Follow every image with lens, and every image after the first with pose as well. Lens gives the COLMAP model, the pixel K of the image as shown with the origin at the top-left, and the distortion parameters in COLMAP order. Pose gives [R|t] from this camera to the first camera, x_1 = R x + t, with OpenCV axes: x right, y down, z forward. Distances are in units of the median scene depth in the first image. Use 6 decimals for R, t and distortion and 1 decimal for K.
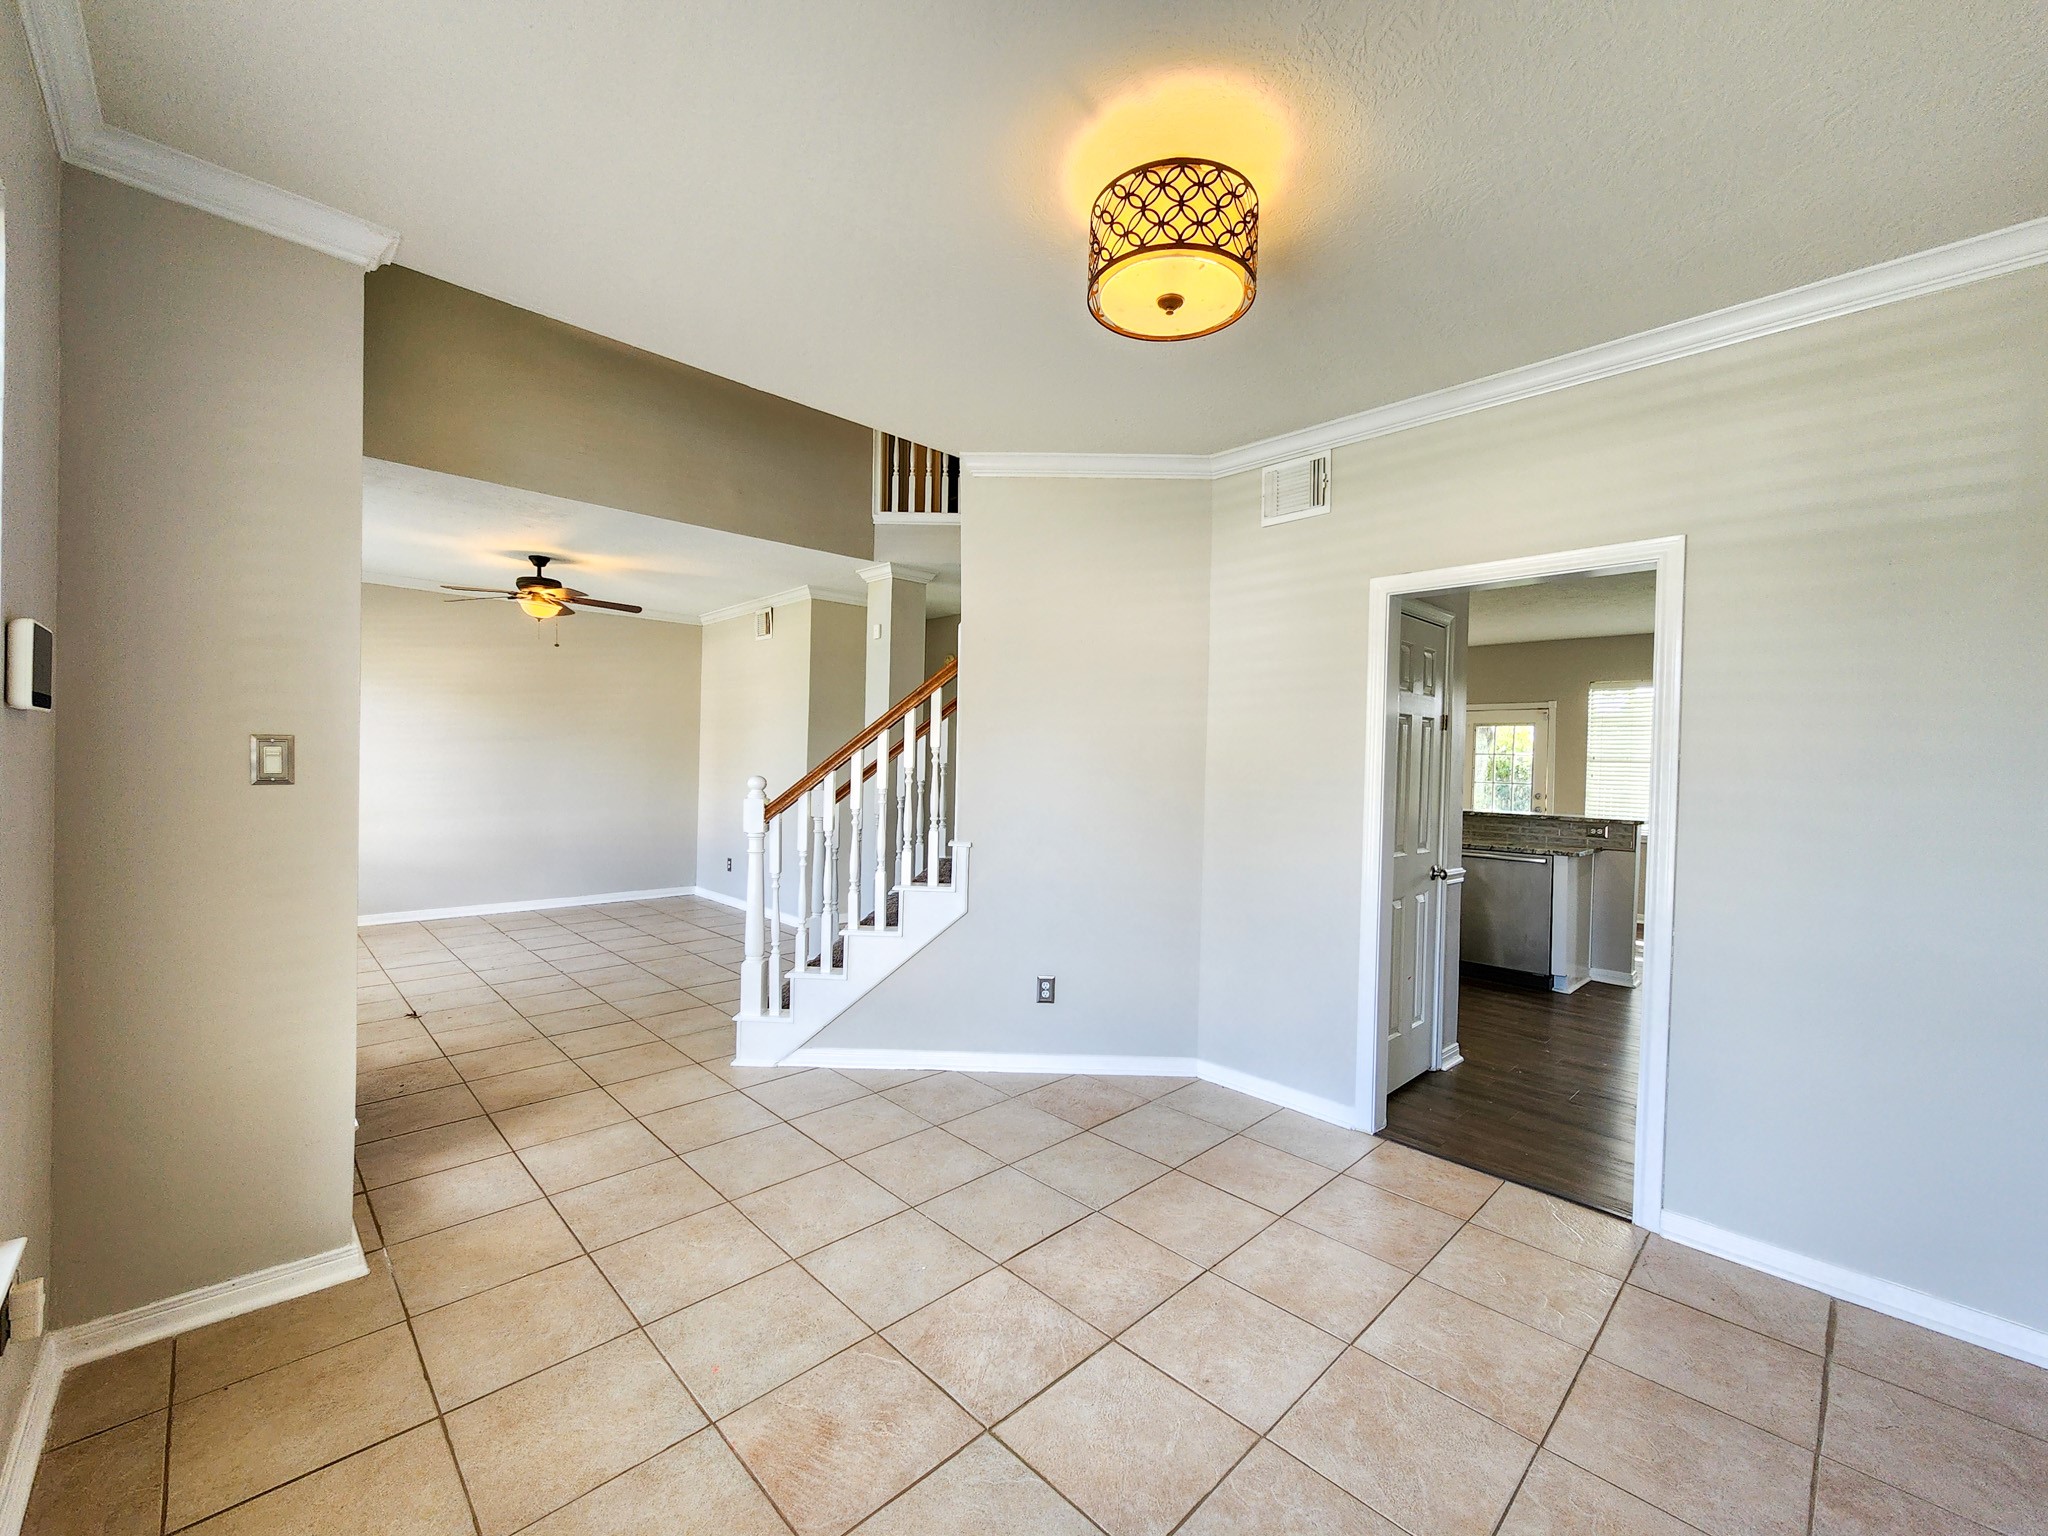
lens RADIAL K [[837.9, 0, 1030.4], [0, 837.9, 774.8], [0, 0, 1]] dist [-0.001297, -0.000022]
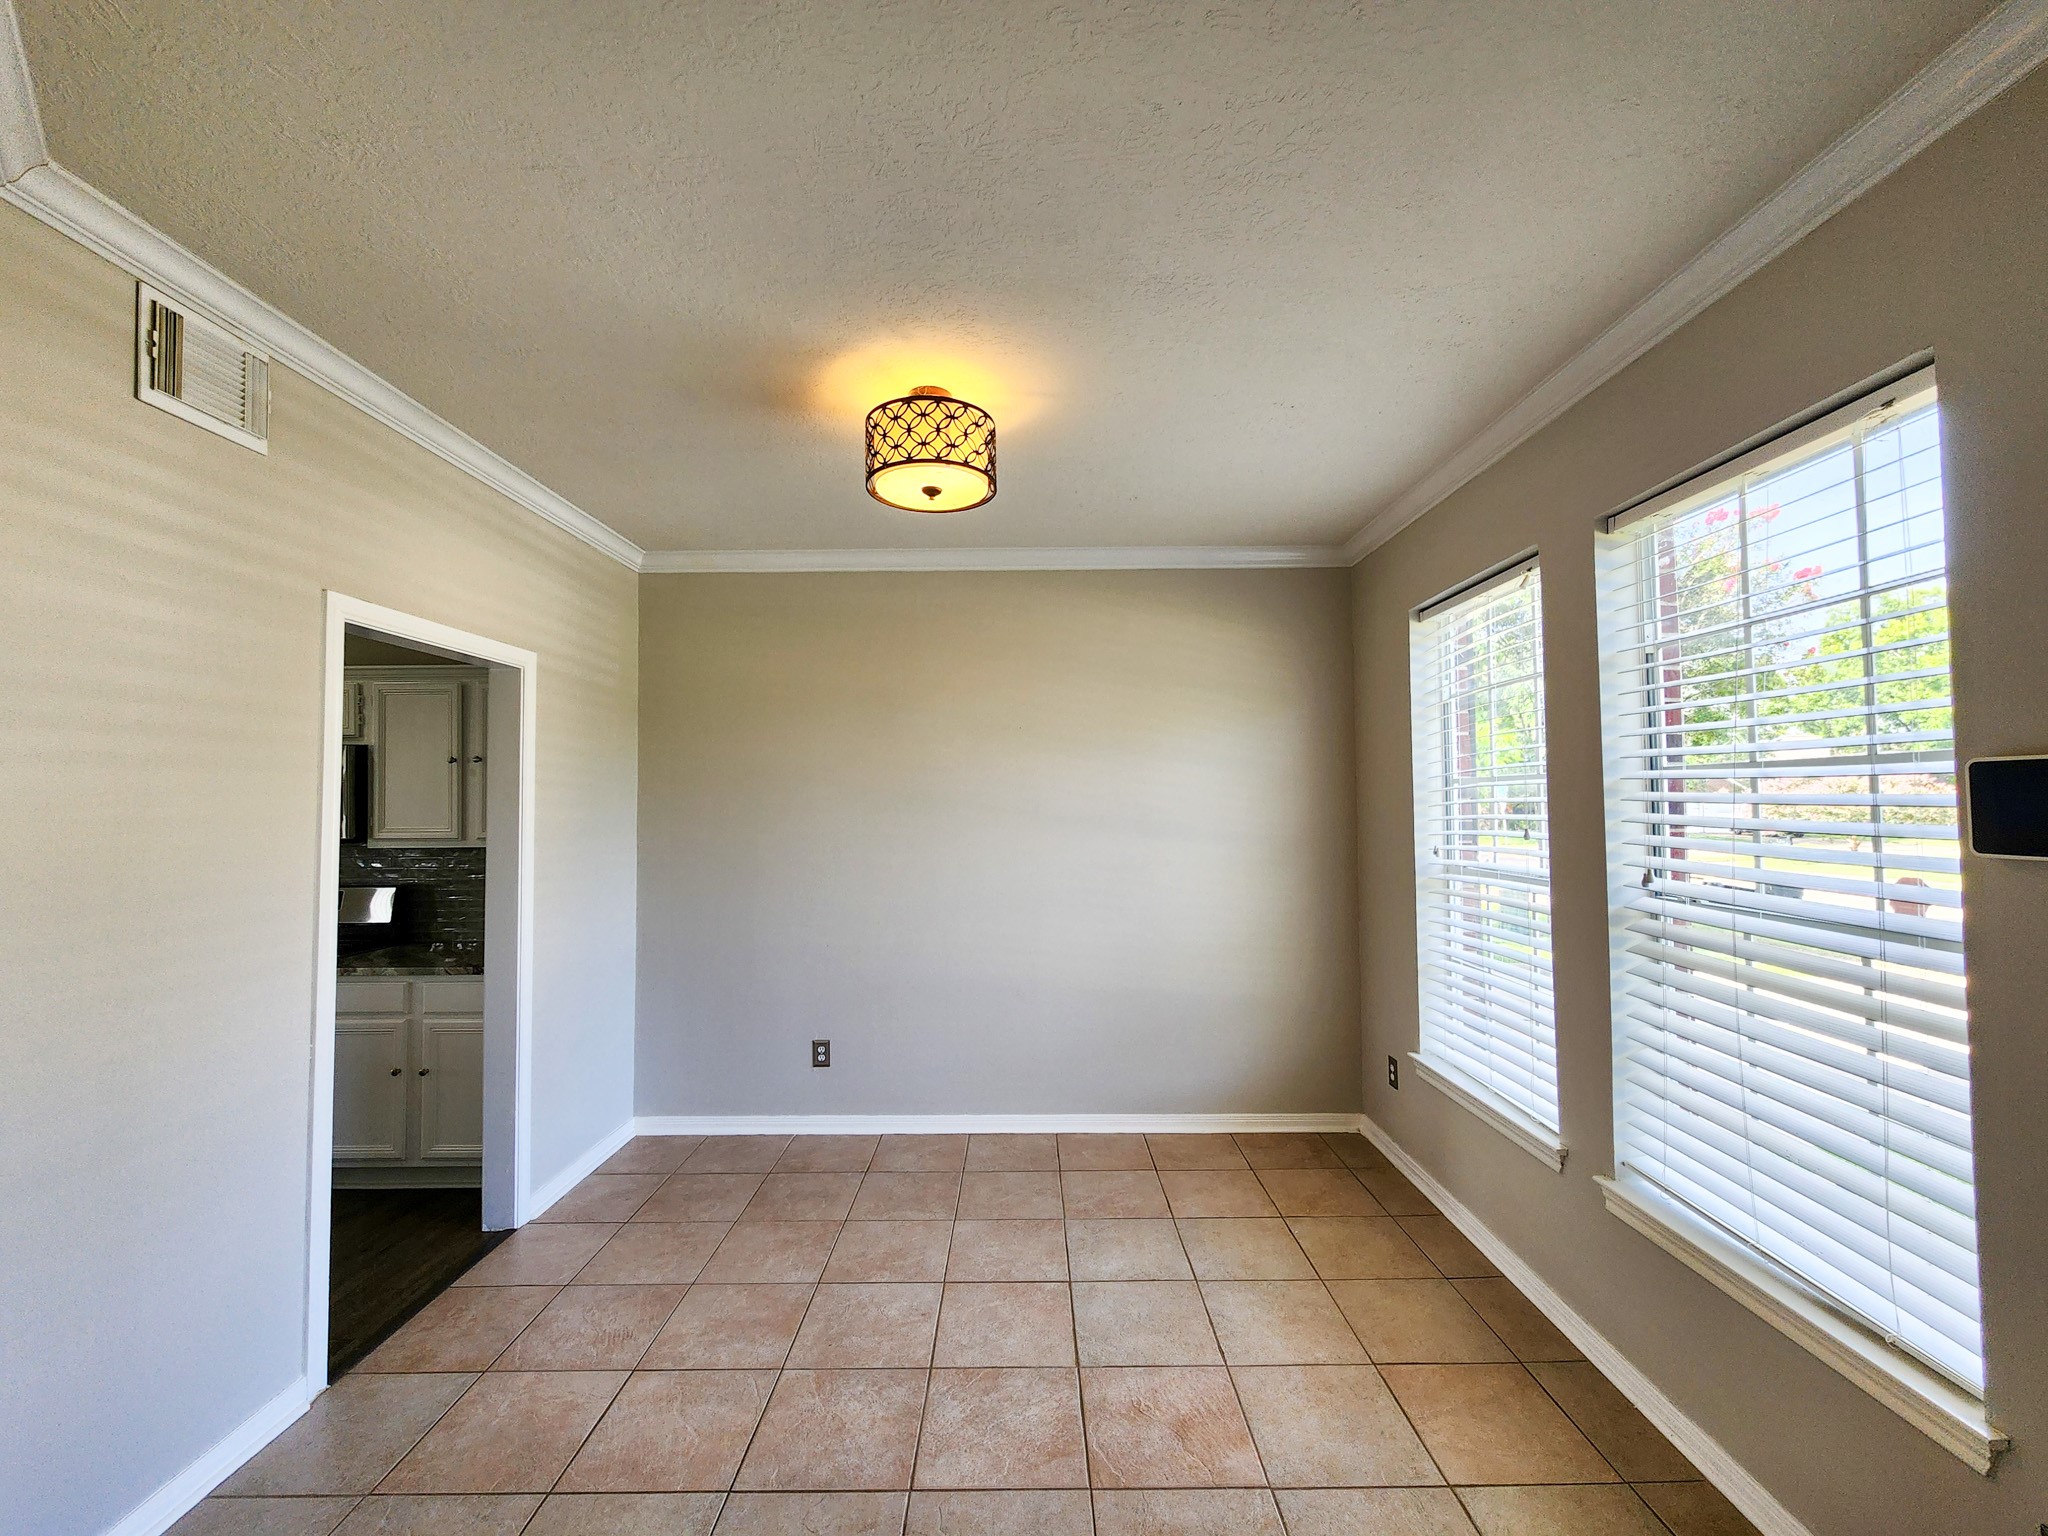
lens RADIAL K [[837.9, 0, 1030.4], [0, 837.9, 774.8], [0, 0, 1]] dist [-0.001297, -0.000022]
pose [[-0.719568, 0.002990, 0.694416, -0.500023], [-0.000557, 0.999988, -0.004883, -0.077042], [-0.694422, -0.003900, -0.719557, 1.097318]]
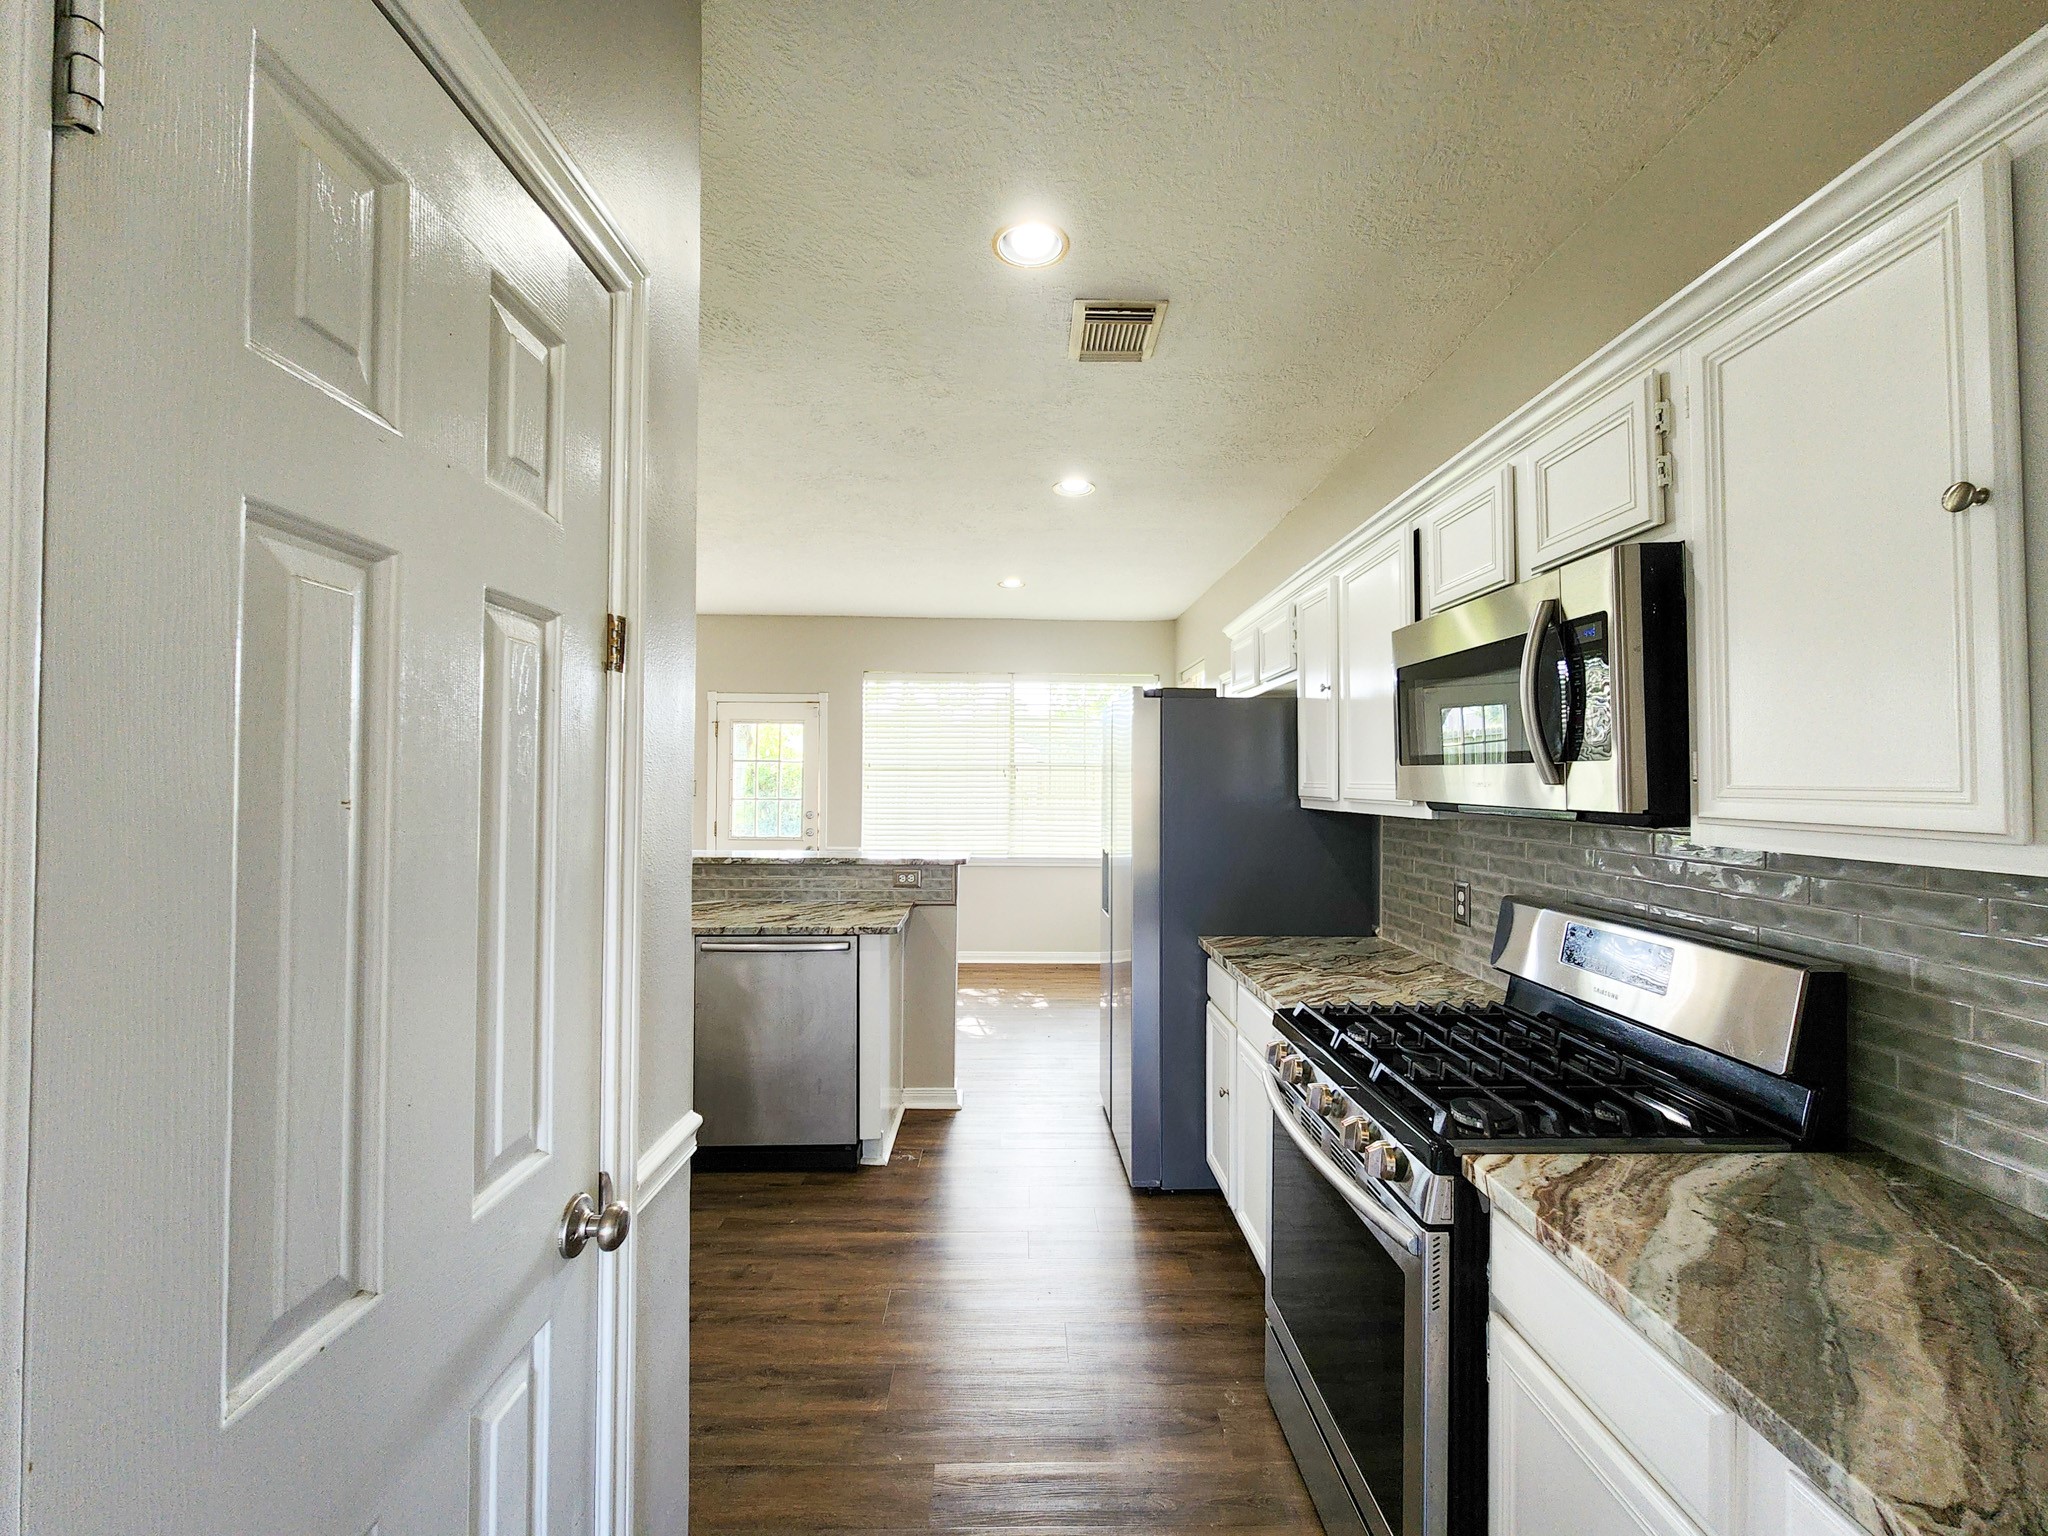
lens RADIAL K [[833.8, 0, 1024.0], [0, 833.8, 768.0], [0, 0, 1]] dist [0.001179, -0.003571]
pose [[0.680932, -0.007635, 0.732307, 0.464813], [0.020007, 0.999766, -0.008180, -0.019860], [-0.732073, 0.020221, 0.680926, 0.864614]]
